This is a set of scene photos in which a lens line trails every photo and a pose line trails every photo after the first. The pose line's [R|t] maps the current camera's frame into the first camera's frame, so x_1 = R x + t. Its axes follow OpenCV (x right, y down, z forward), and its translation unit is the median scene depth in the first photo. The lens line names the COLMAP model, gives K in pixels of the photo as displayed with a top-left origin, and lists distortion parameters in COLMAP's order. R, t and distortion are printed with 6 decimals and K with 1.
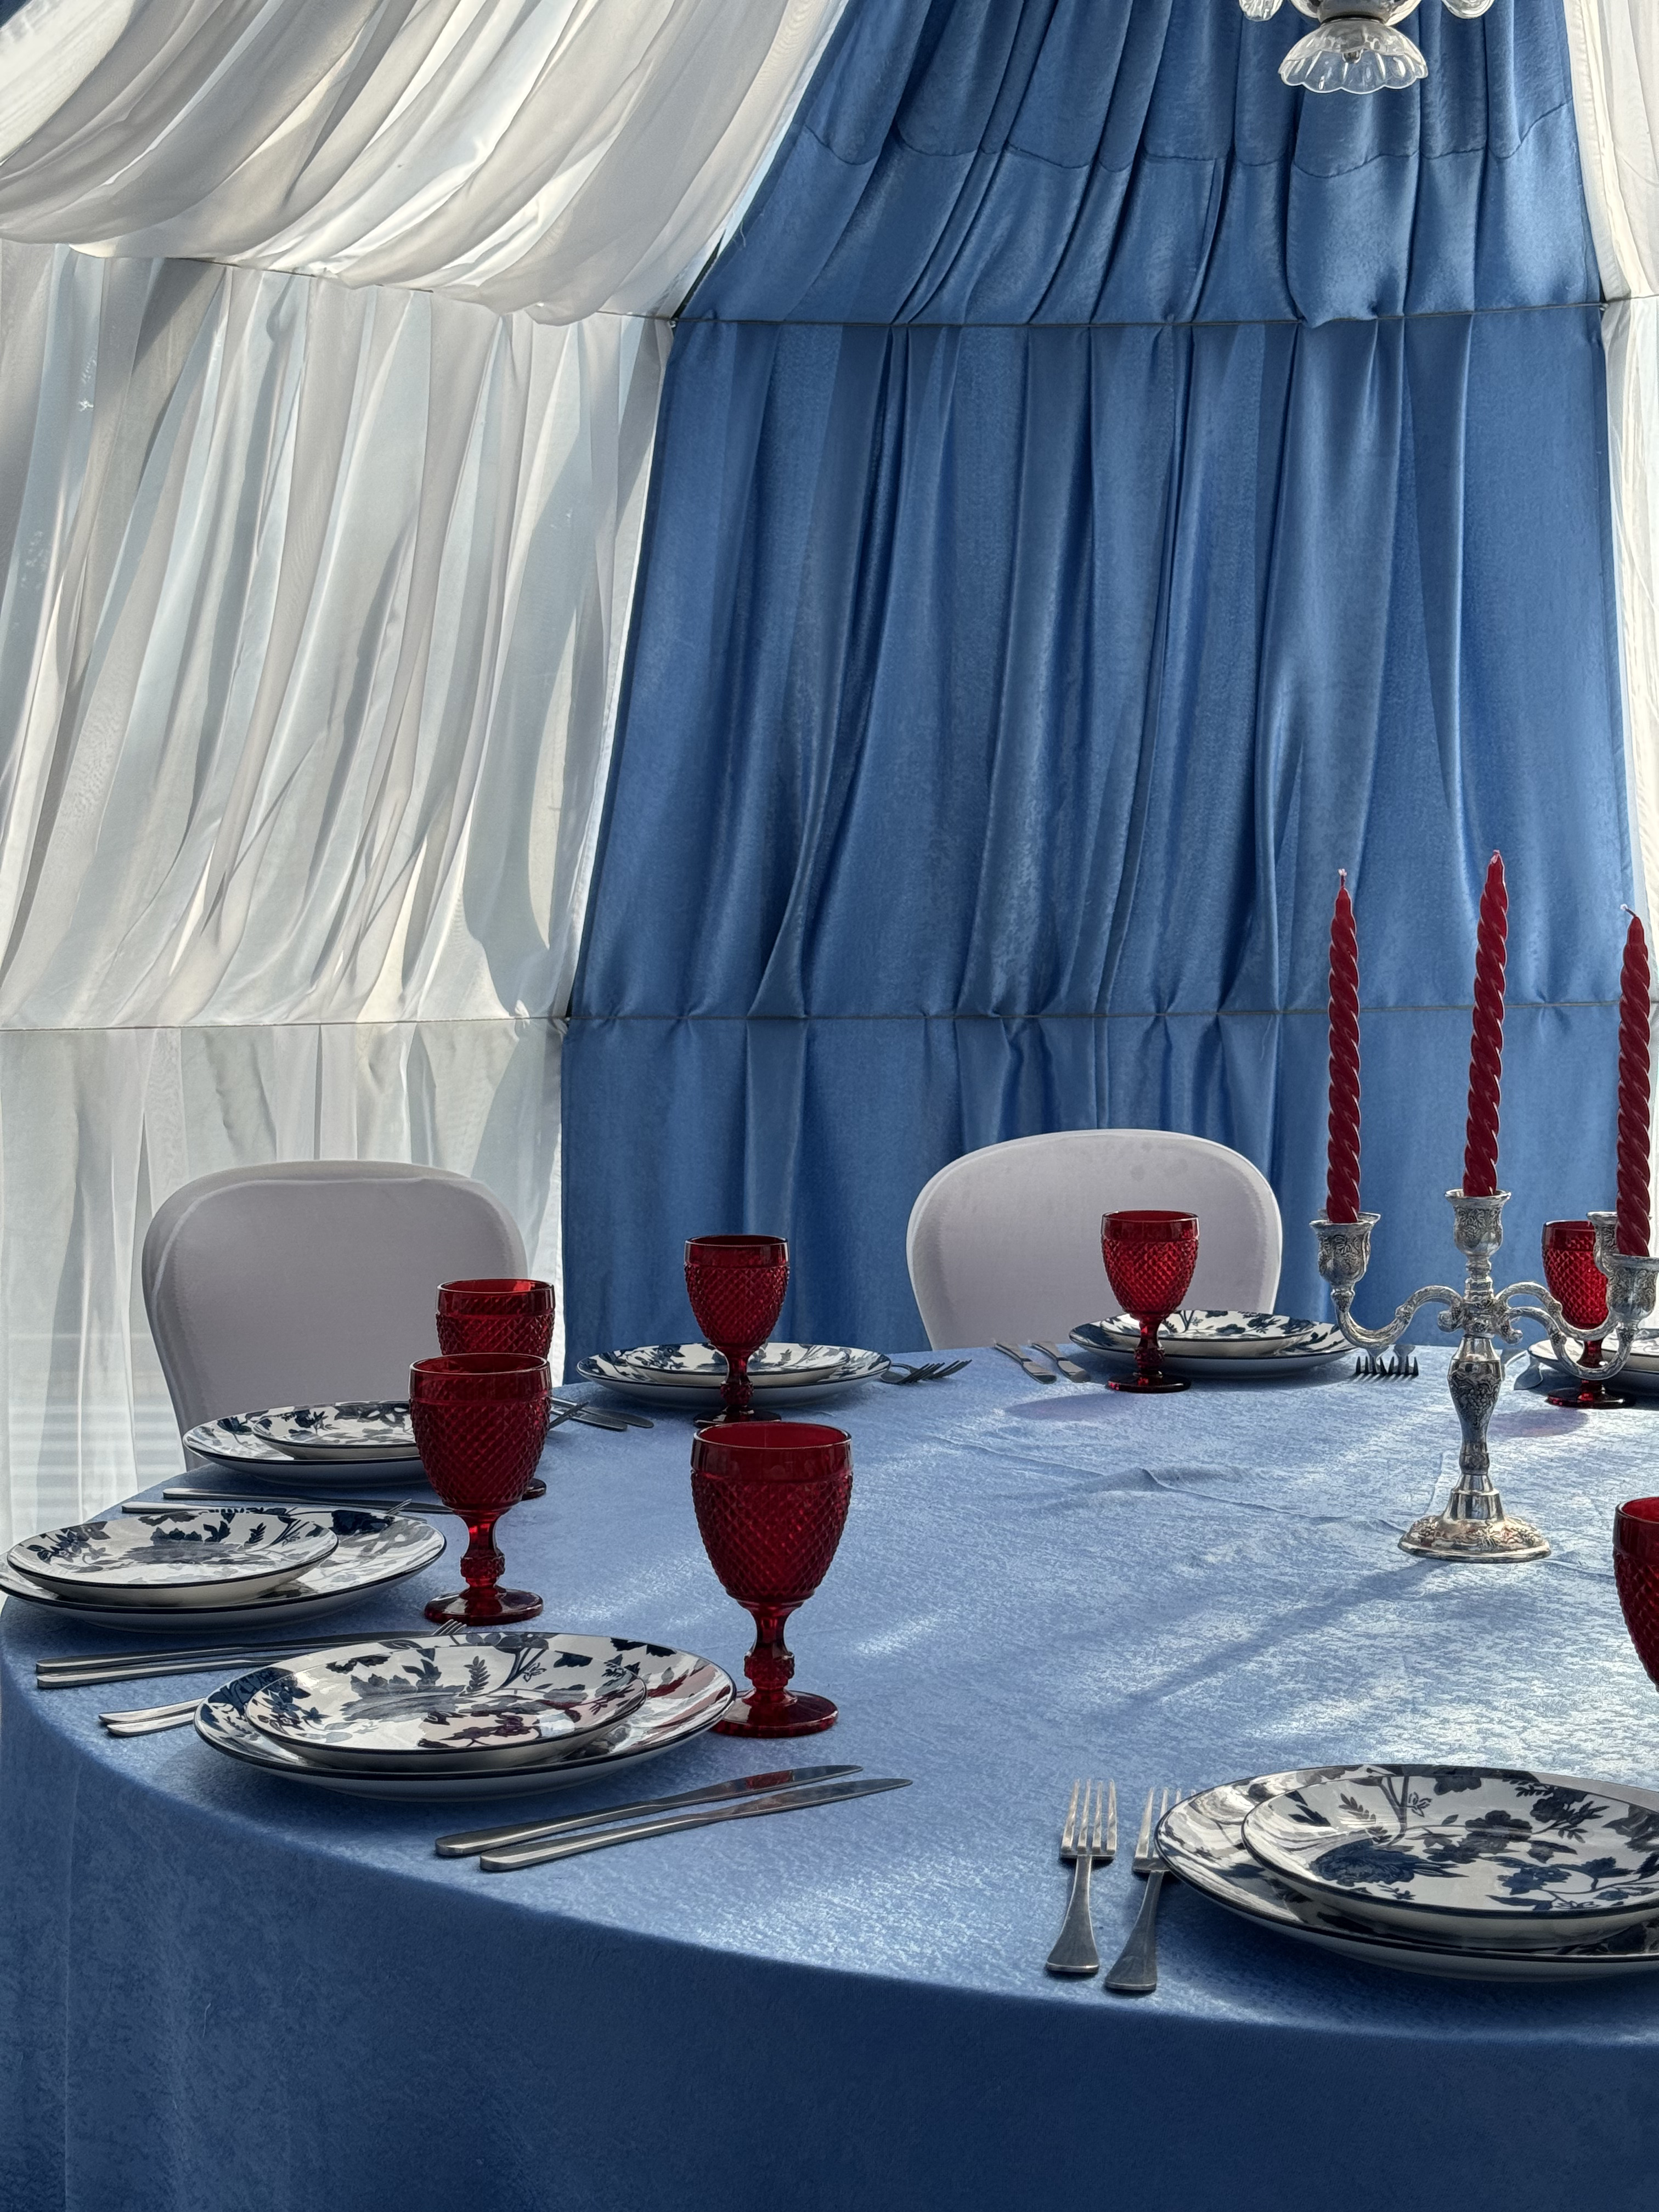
lens RADIAL K [[3074.1, 0, 839.3], [0, 3074.1, 1111.1], [0, 0, 1]] dist [0.143326, -0.057775]
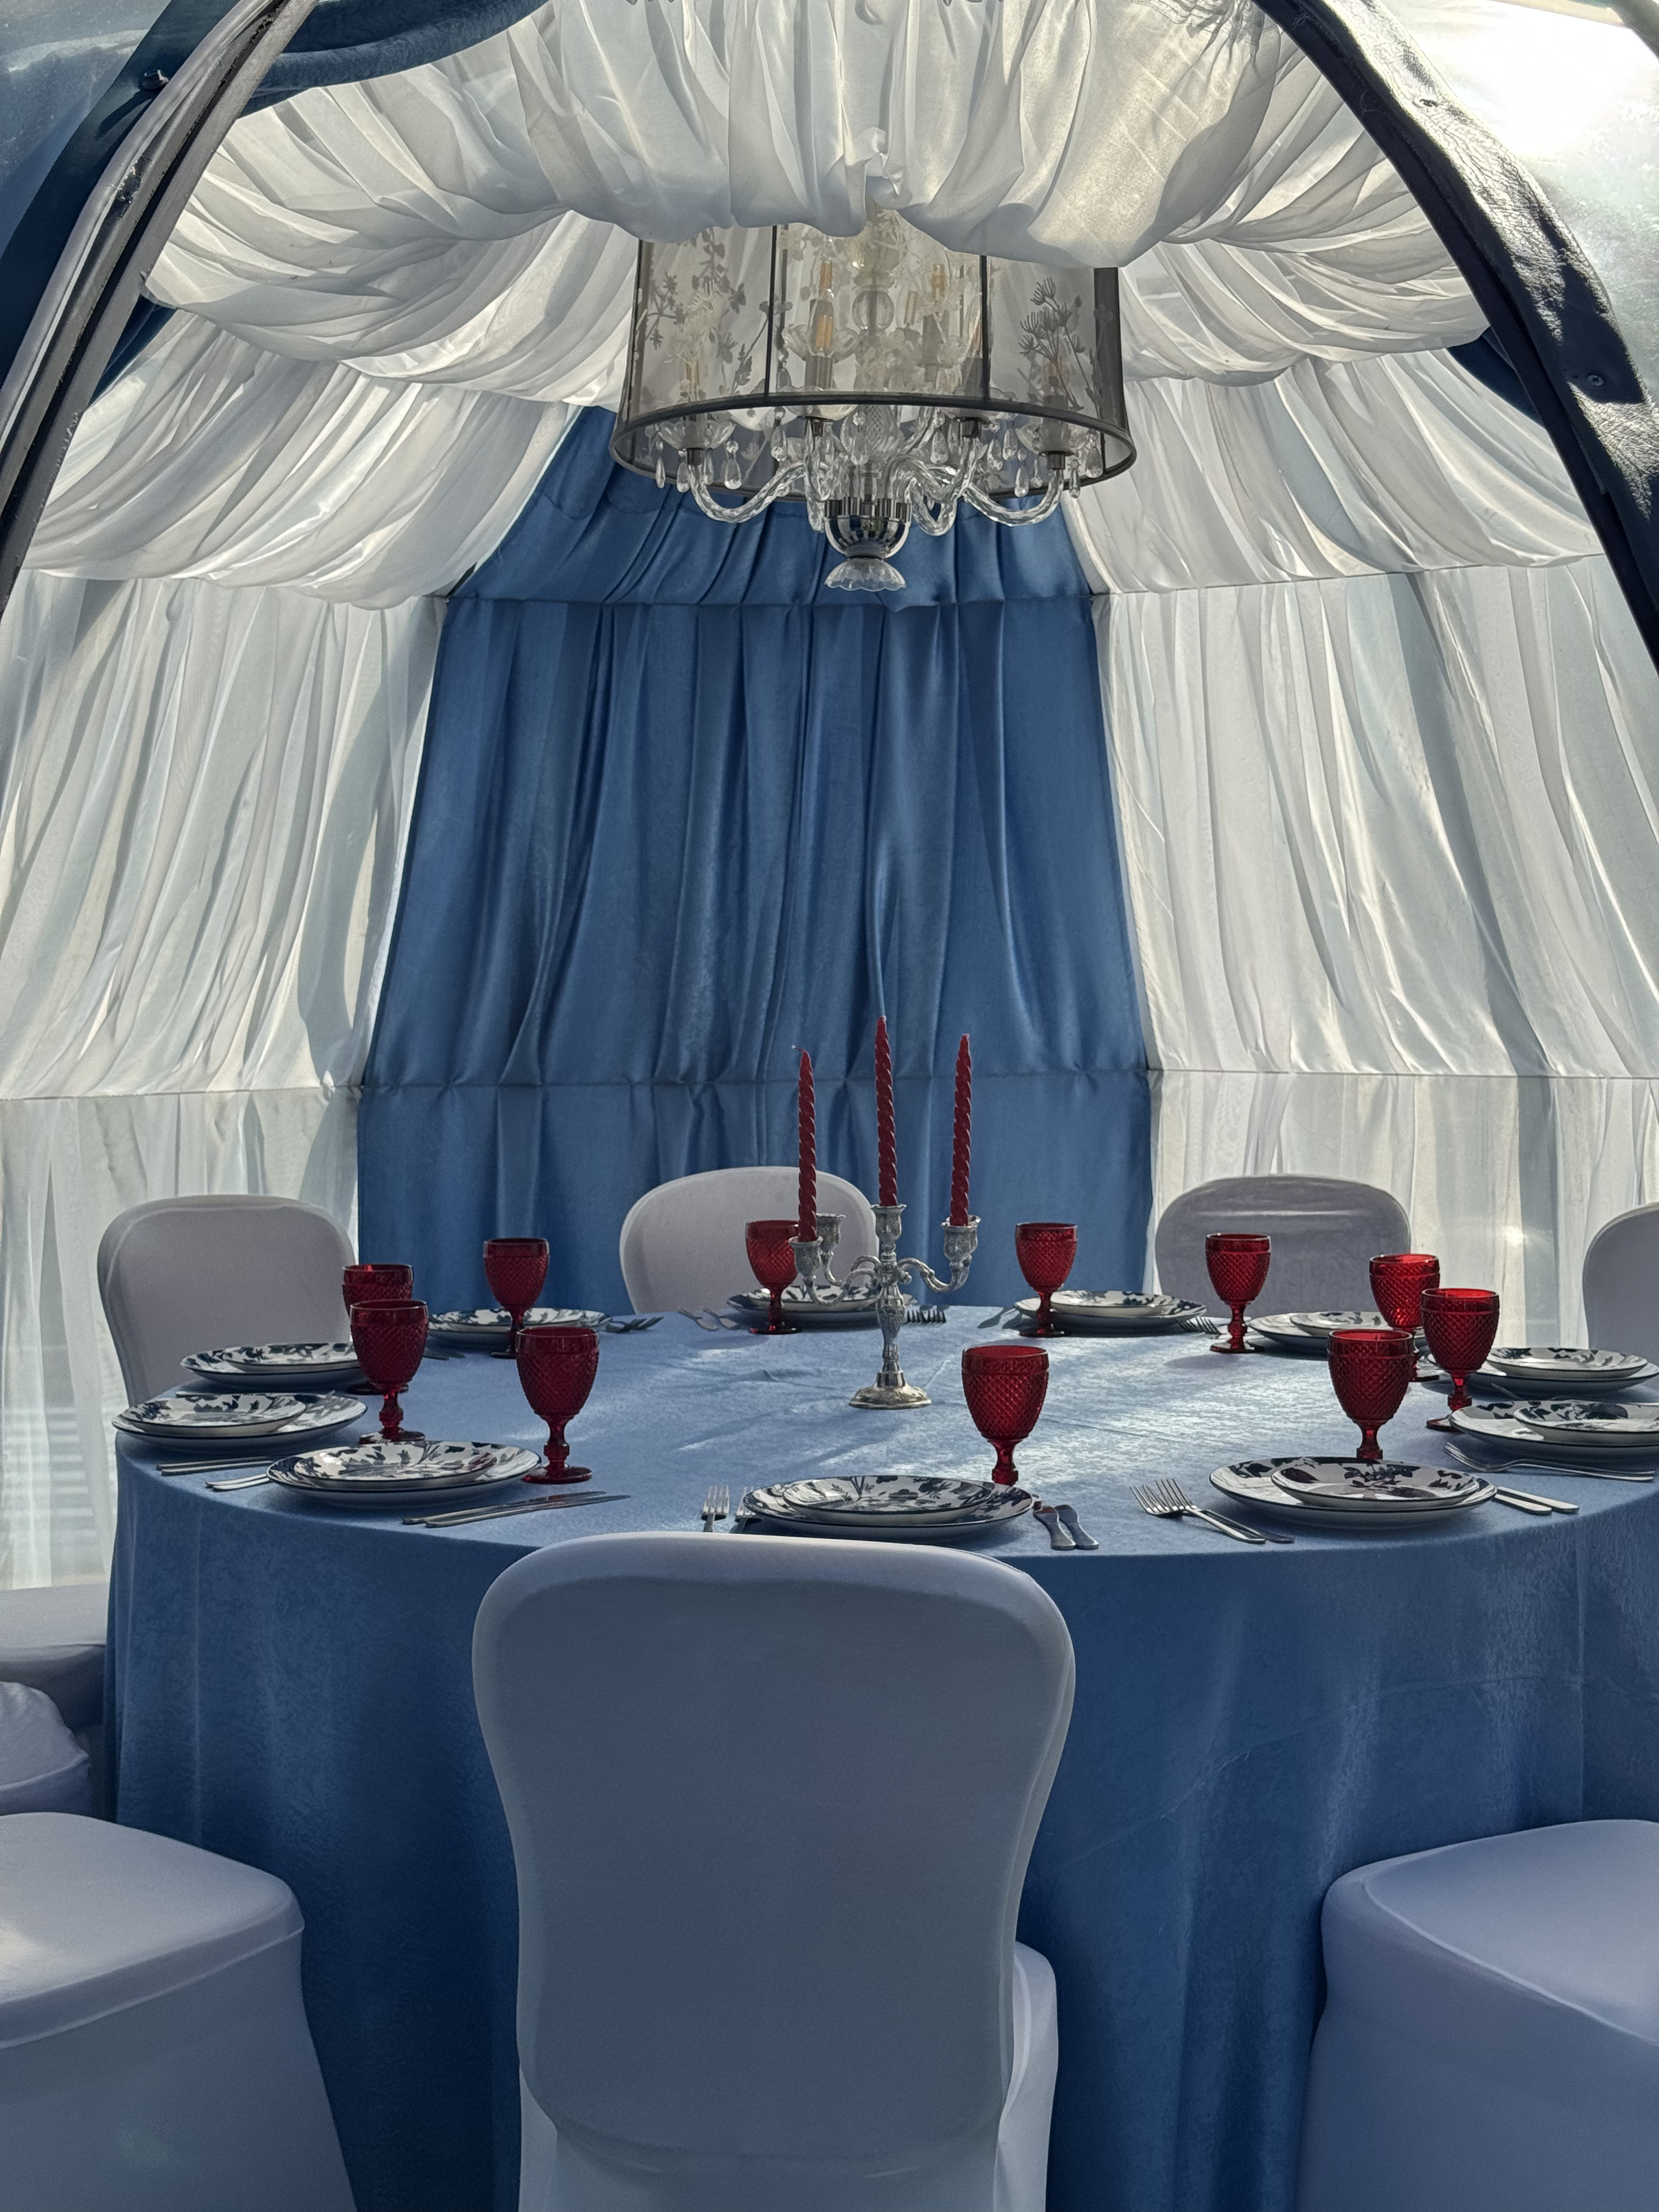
lens RADIAL K [[3074.1, 0, 839.3], [0, 3074.1, 1111.1], [0, 0, 1]] dist [0.143326, -0.057775]
pose [[0.995258, -0.007668, 0.096963, -0.014097], [0.008562, 0.999925, -0.008805, -0.006881], [-0.096888, 0.009594, 0.995249, -0.418694]]
